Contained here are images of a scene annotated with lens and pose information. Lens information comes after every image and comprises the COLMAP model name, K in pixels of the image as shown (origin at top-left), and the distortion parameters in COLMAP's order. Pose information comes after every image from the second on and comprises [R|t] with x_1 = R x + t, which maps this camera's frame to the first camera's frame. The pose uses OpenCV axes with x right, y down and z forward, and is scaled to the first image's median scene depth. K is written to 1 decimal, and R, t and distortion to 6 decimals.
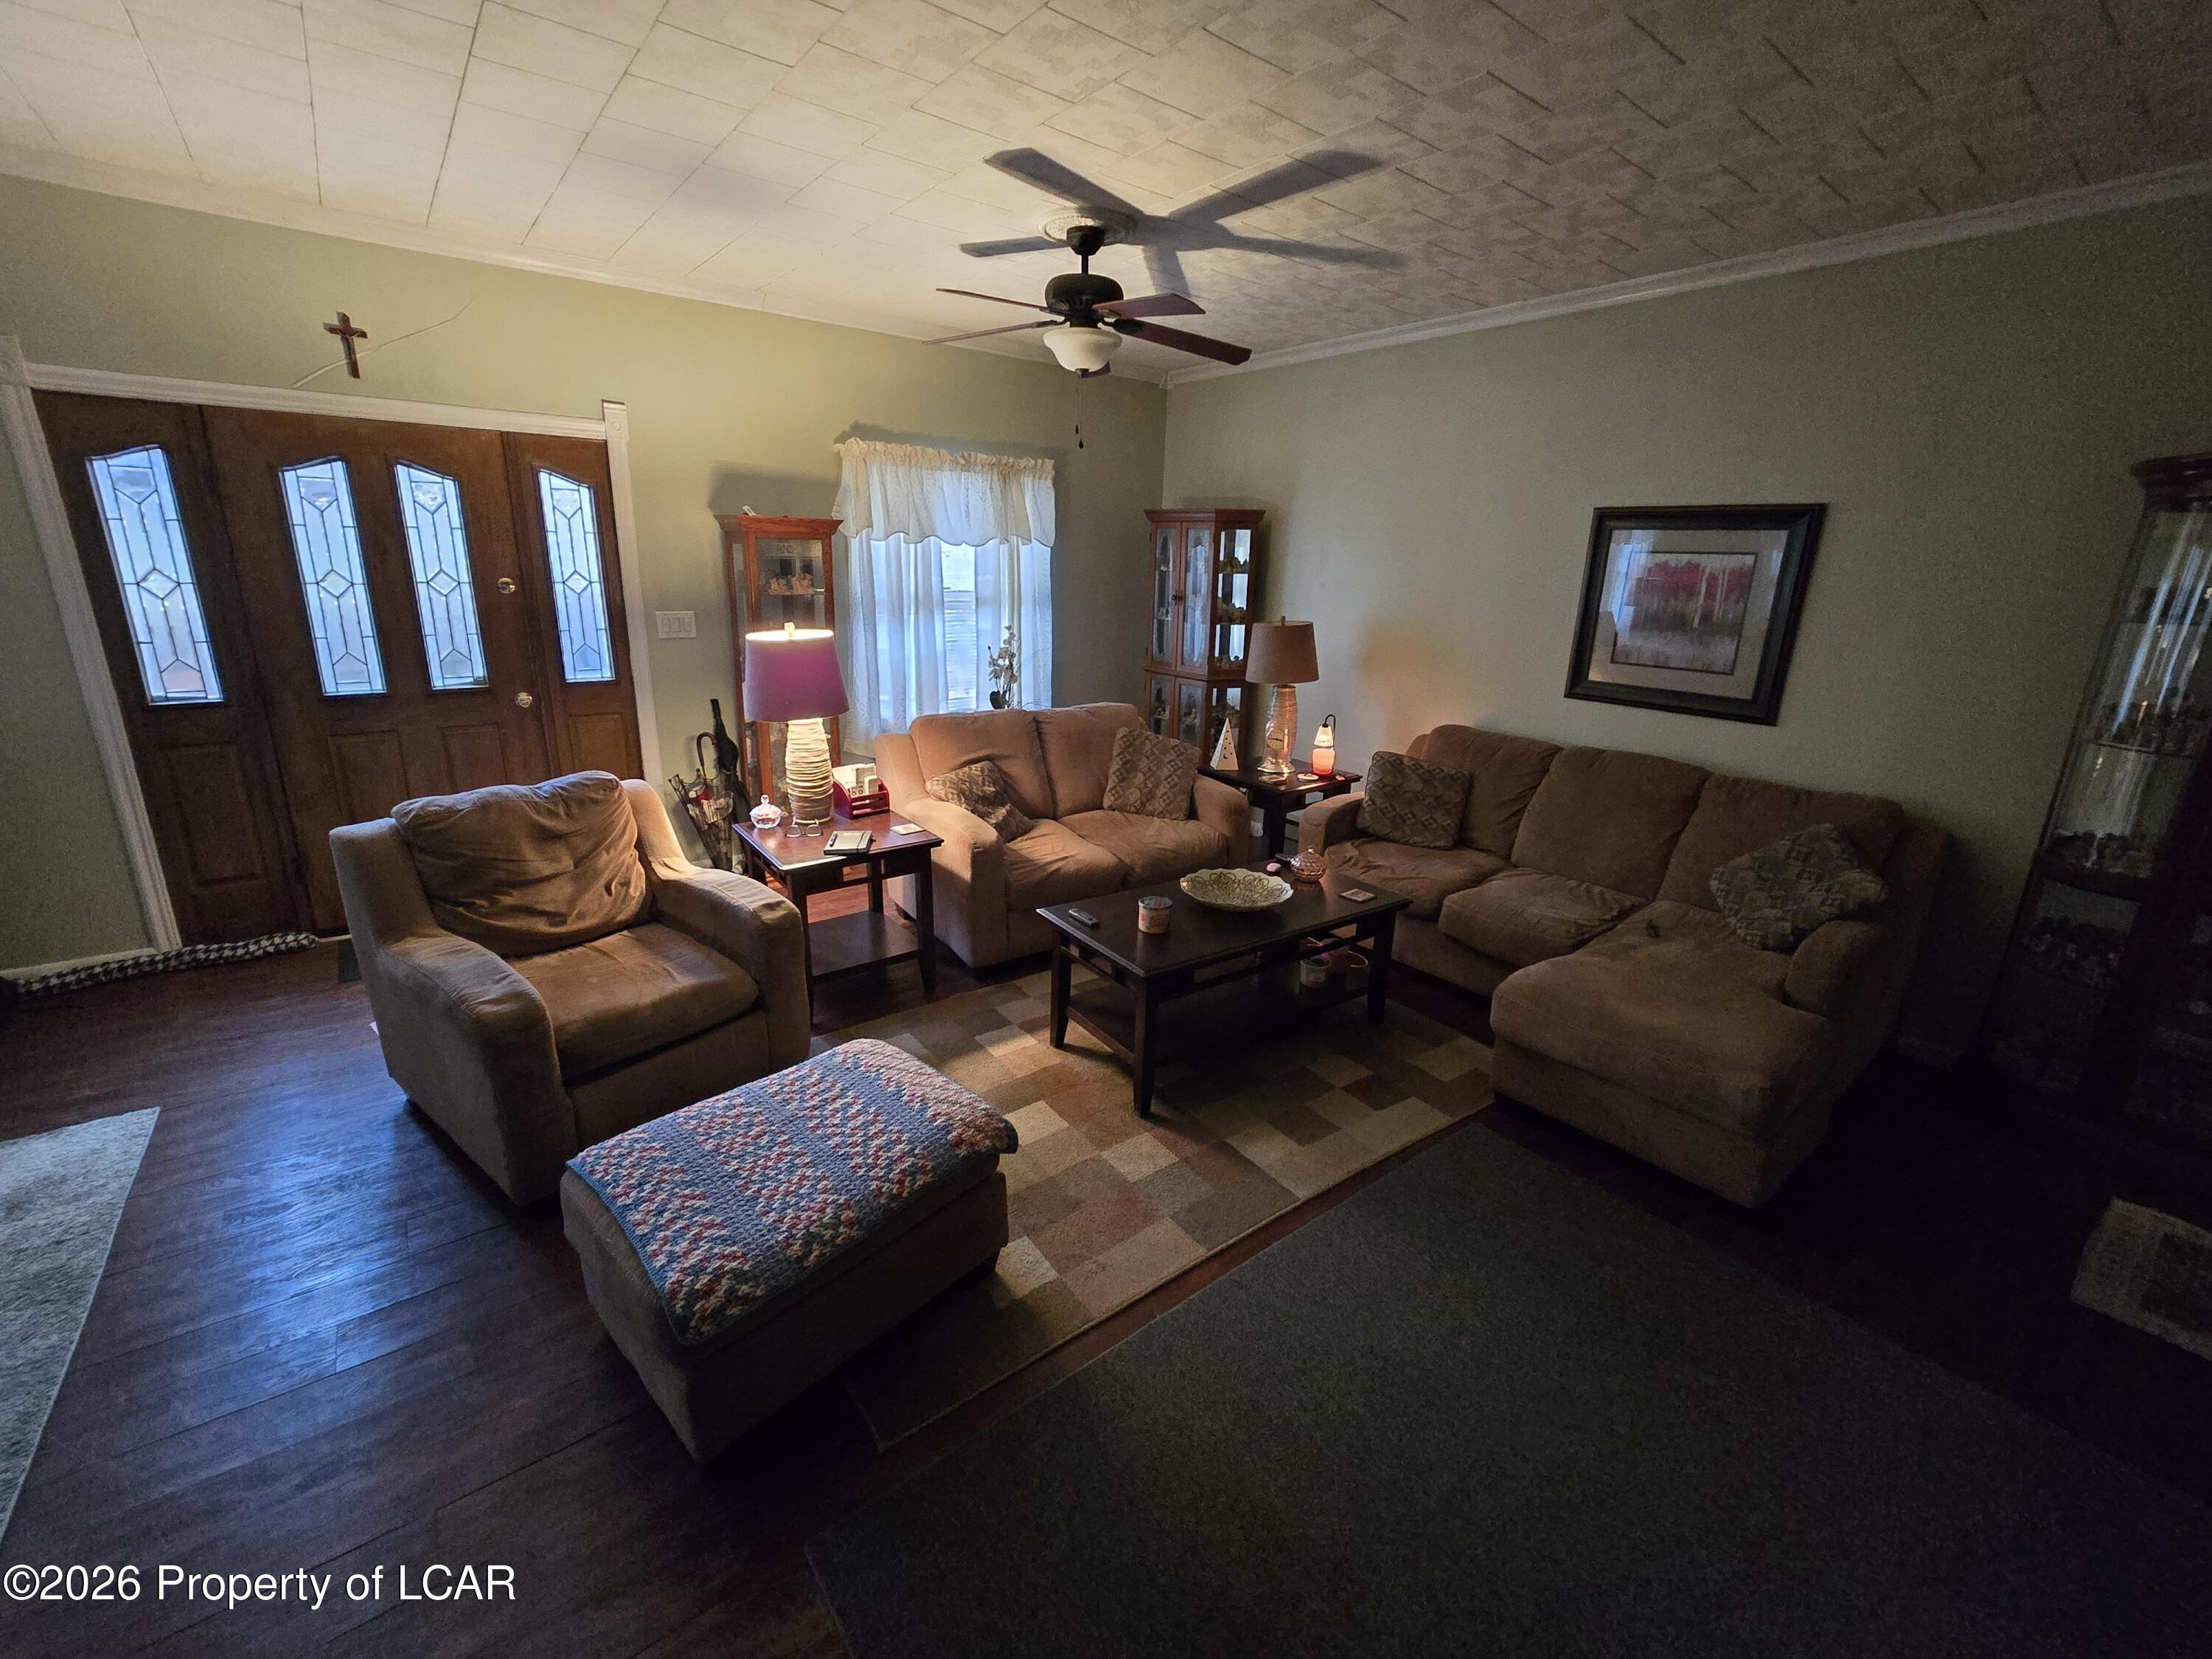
lens RADIAL K [[908.3, 0, 1101.1], [0, 908.3, 816.5], [0, 0, 1]] dist [-0.003013, 0.001481]
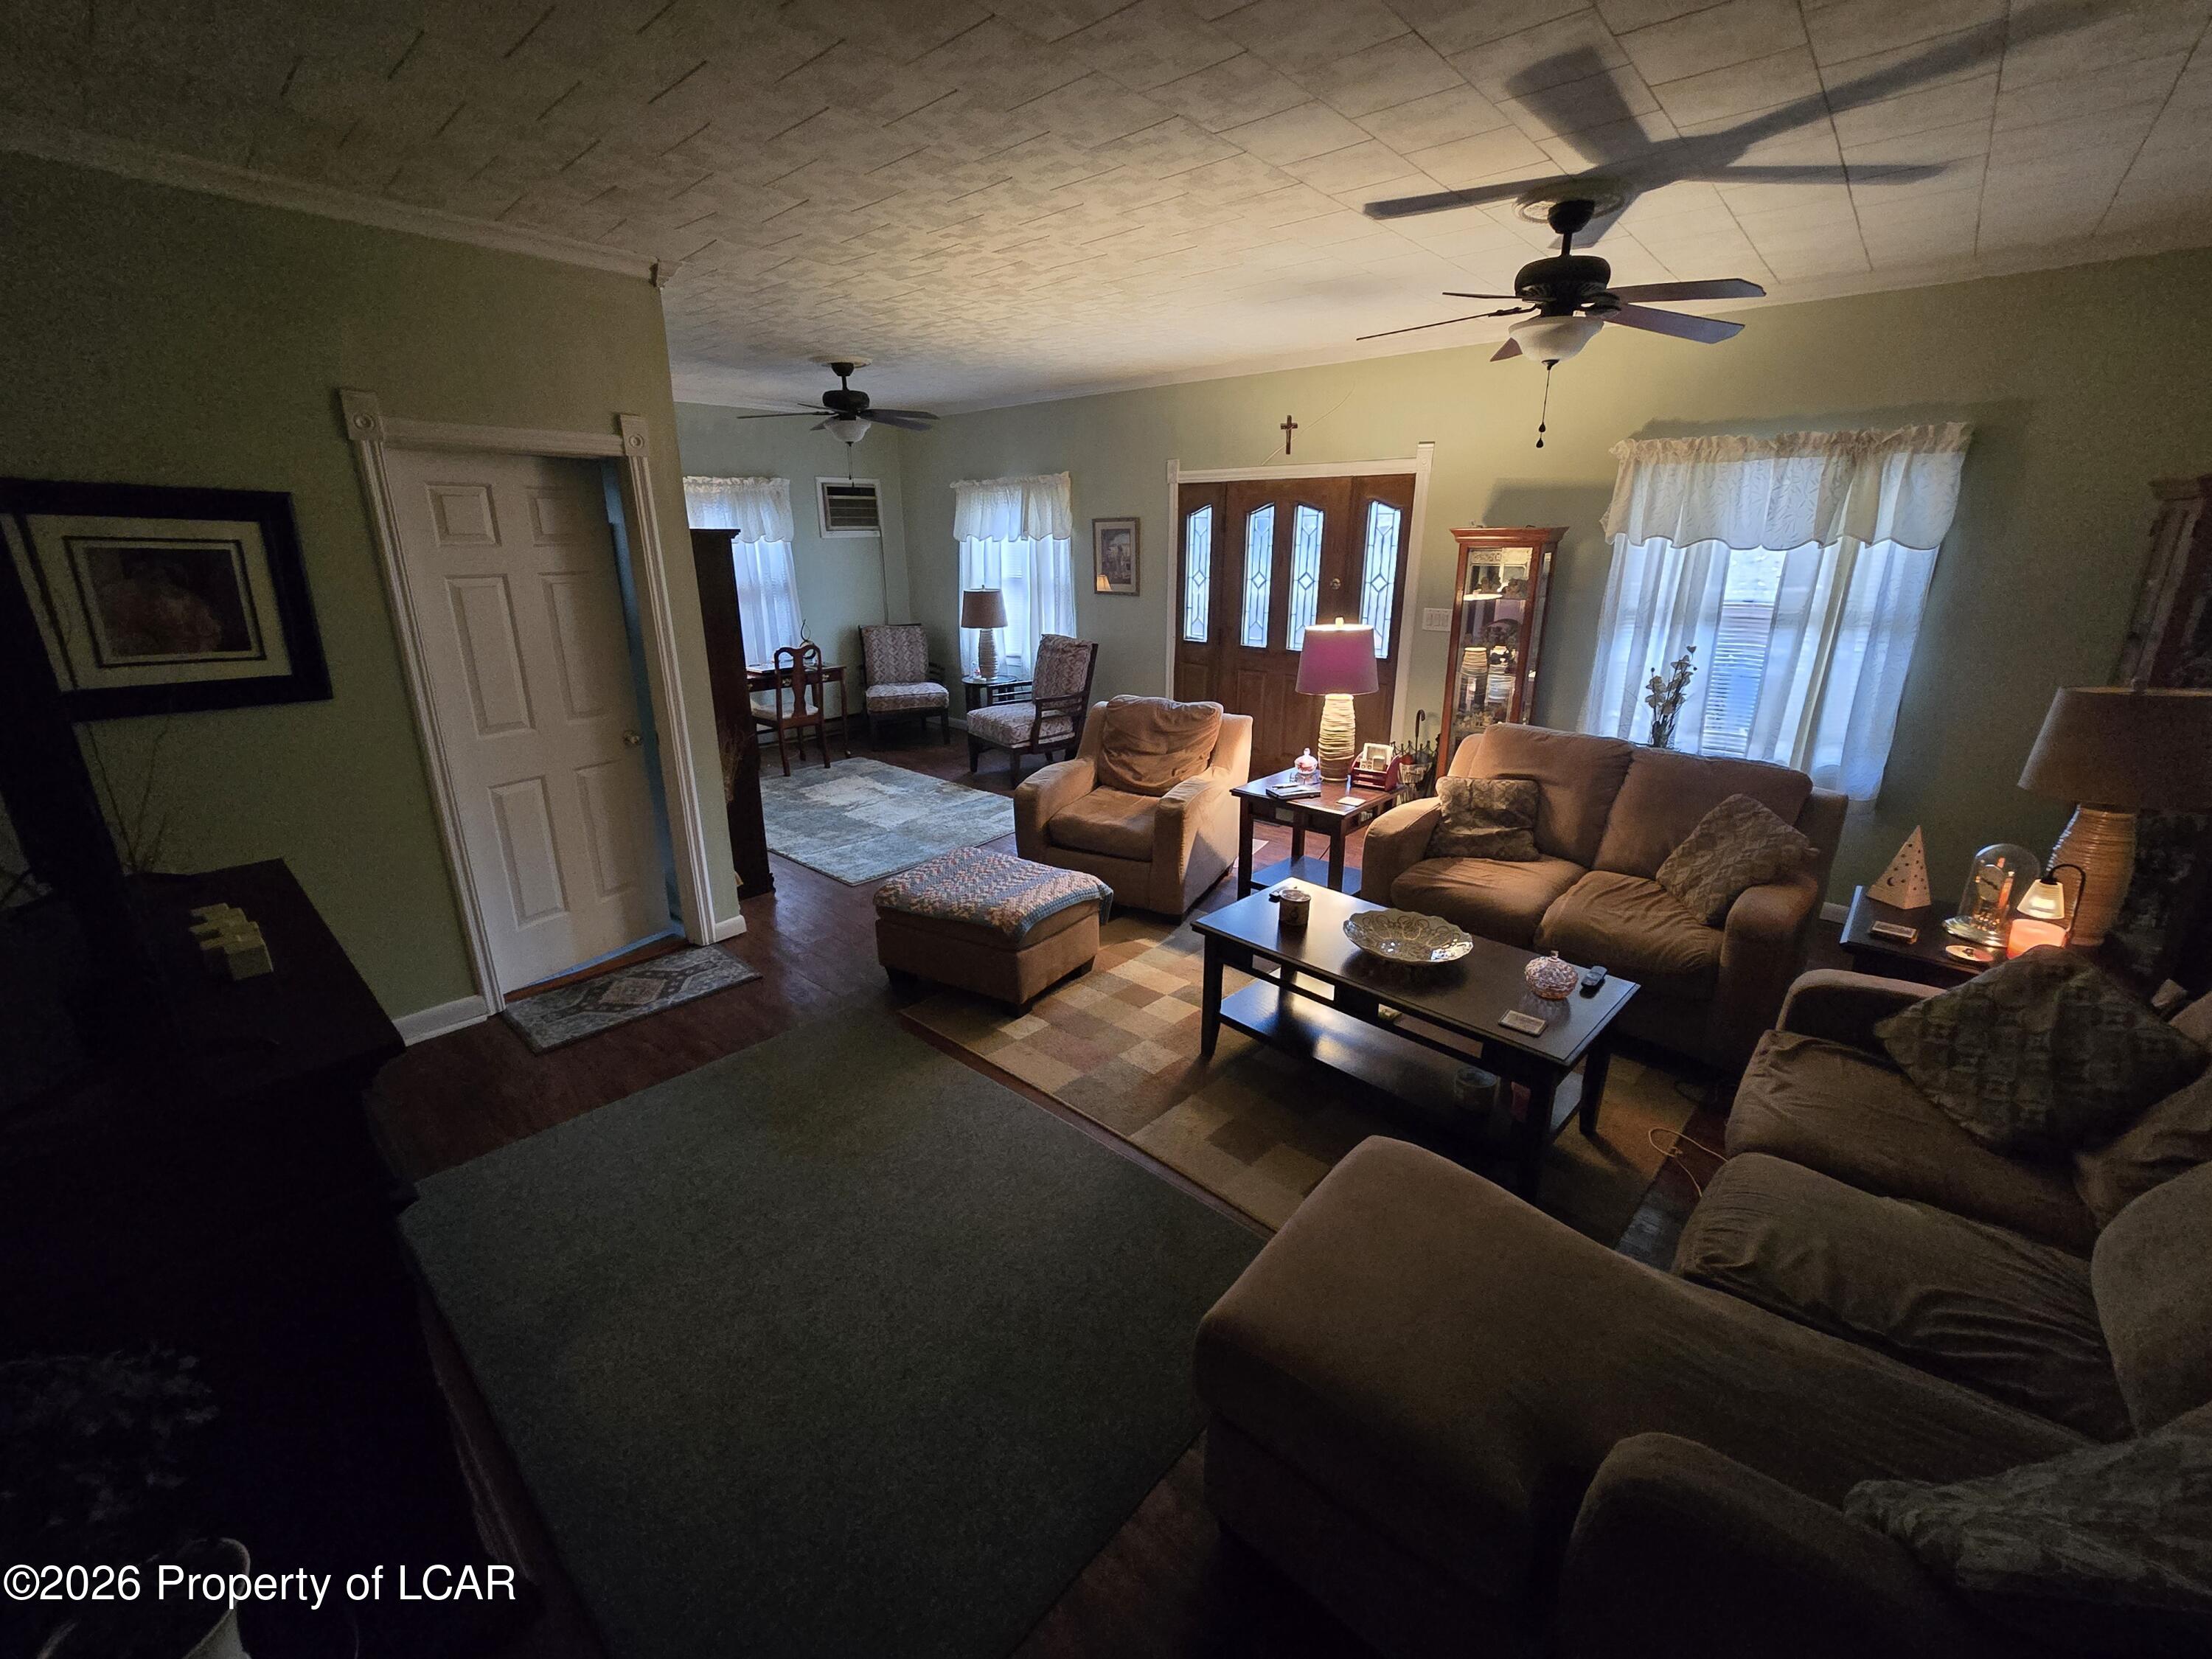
lens RADIAL K [[908.3, 0, 1099.9], [0, 908.3, 812.7], [0, 0, 1]] dist [-0.003013, 0.001481]
pose [[0.180760, 0.262485, -0.947854, 0.819215], [-0.264767, 0.941139, 0.210133, -0.129823], [0.947219, 0.212977, 0.239618, 0.423830]]
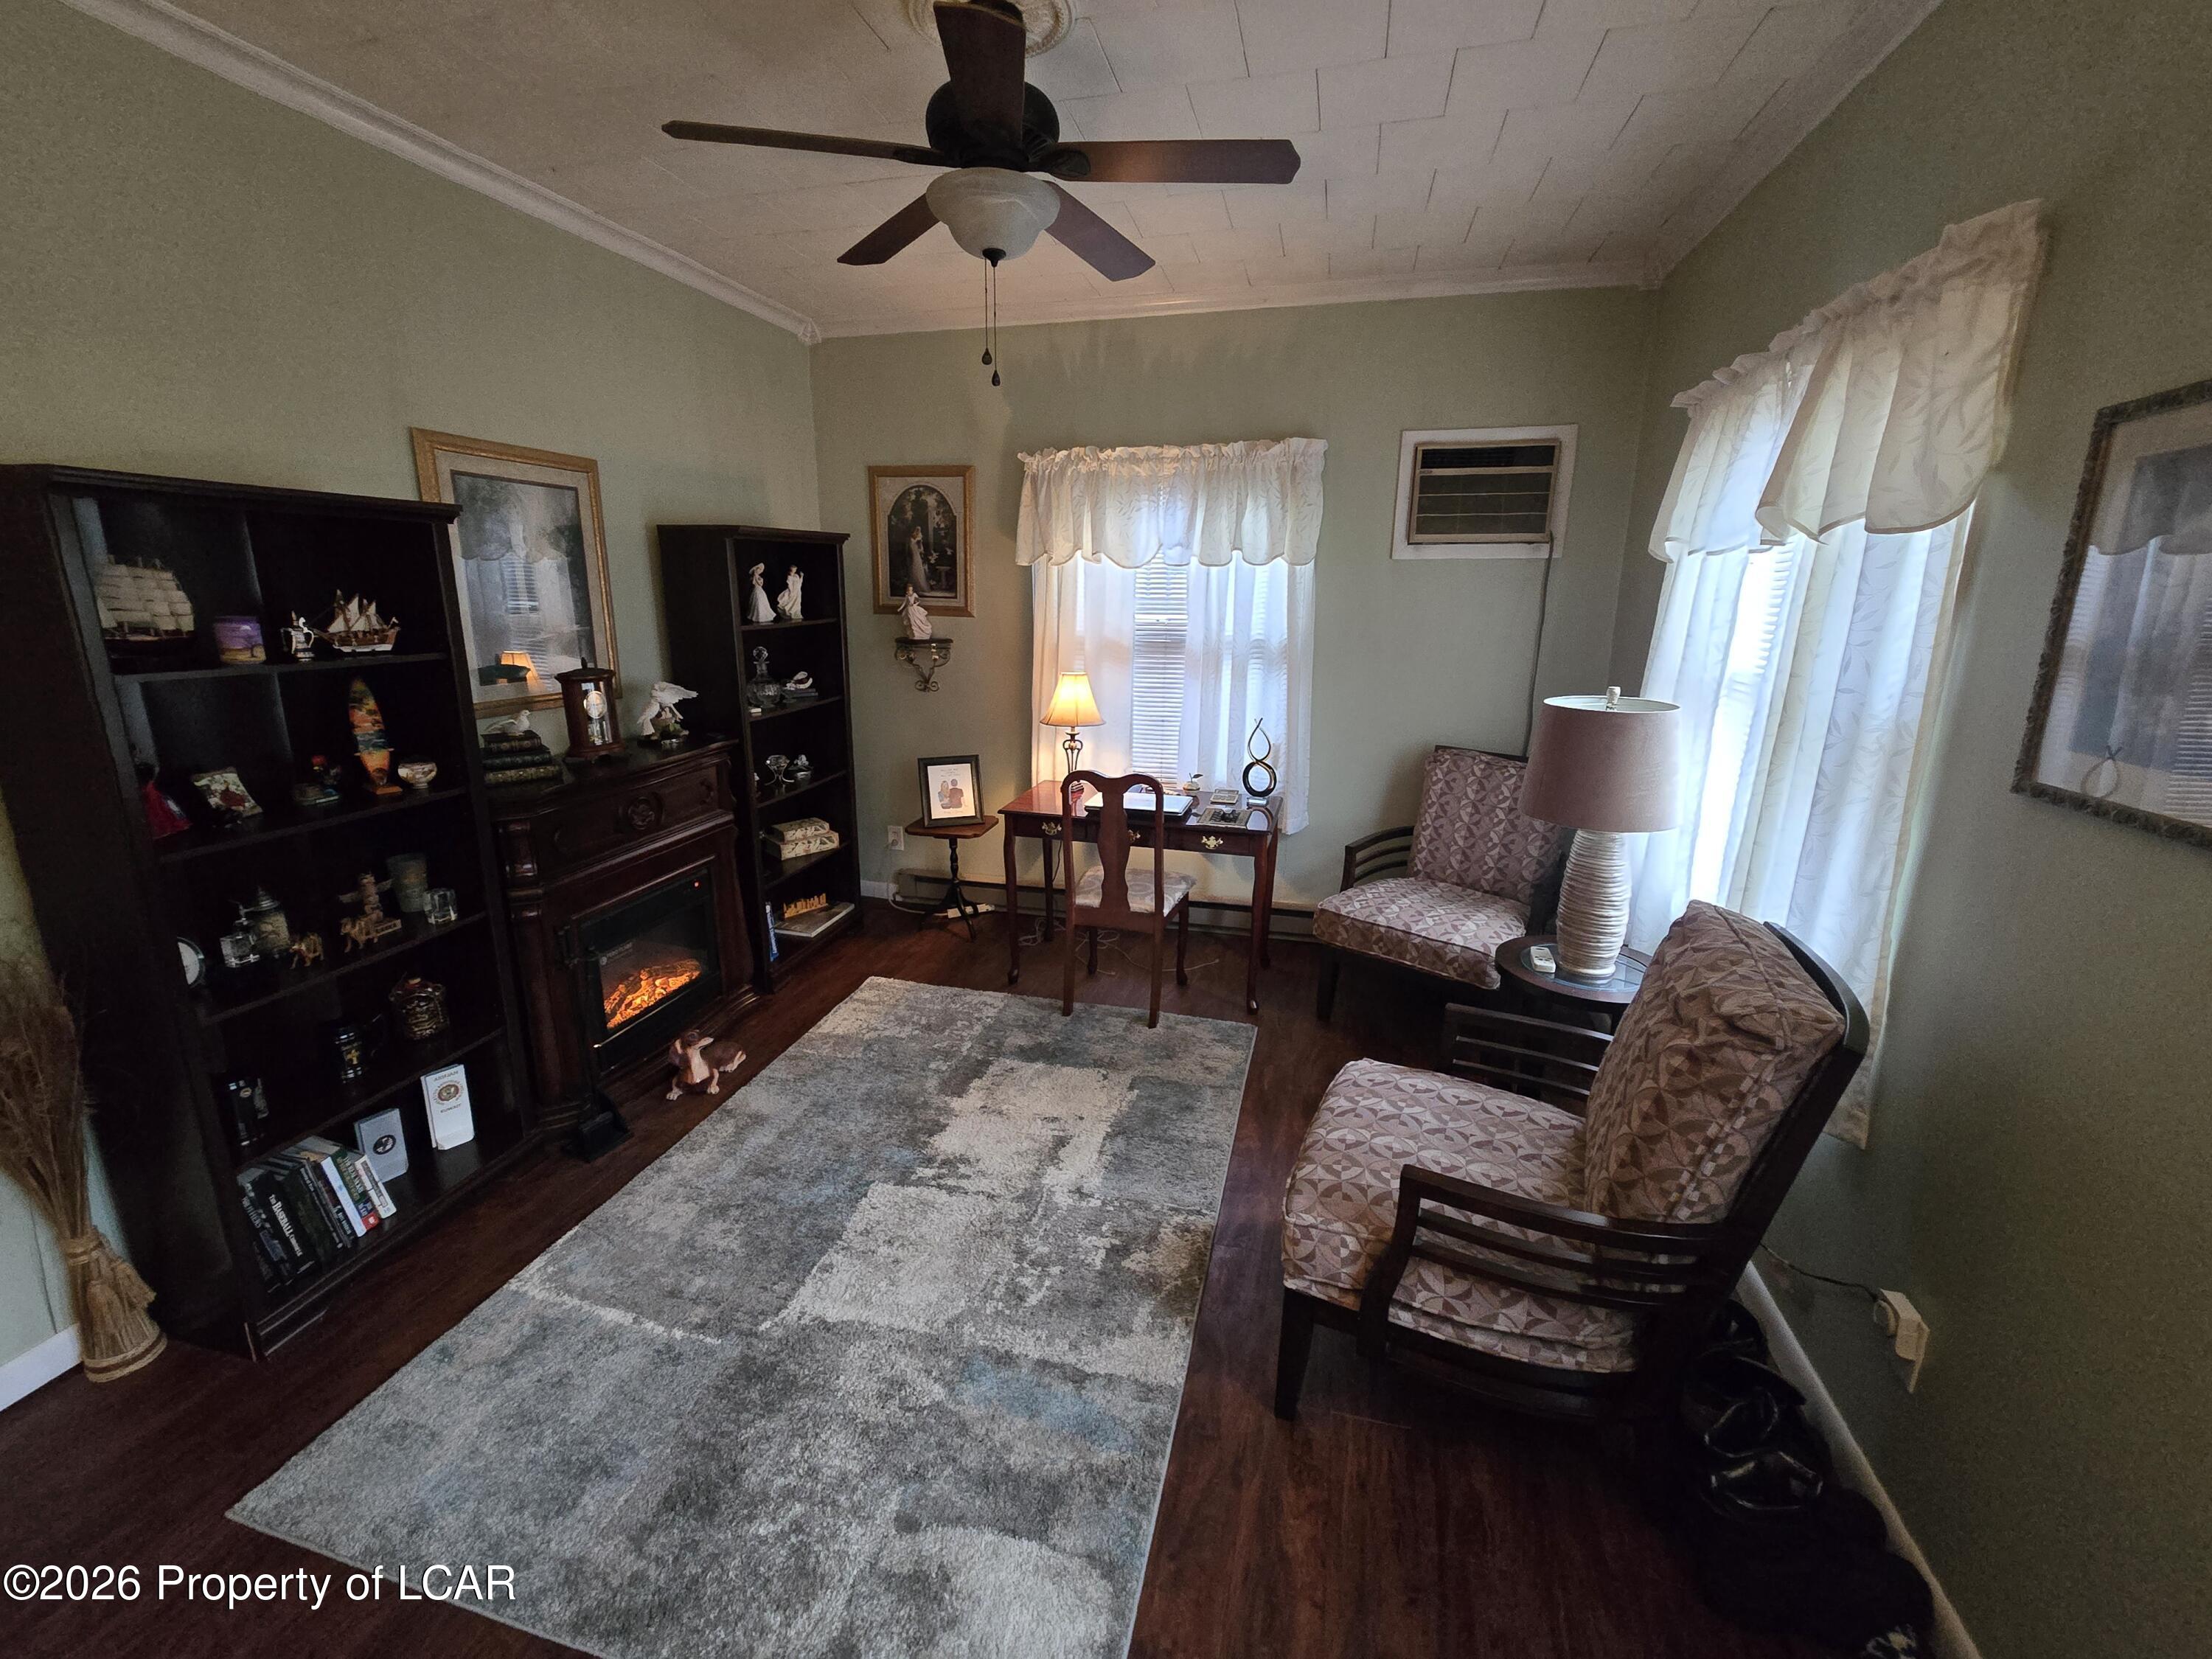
lens RADIAL K [[908.3, 0, 1101.2], [0, 908.3, 805.9], [0, 0, 1]] dist [-0.003013, 0.001481]
pose [[-0.792053, 0.109020, -0.600639, -0.638376], [-0.200151, 0.883156, 0.424235, -0.243722], [0.576708, 0.456236, -0.677685, 0.829090]]
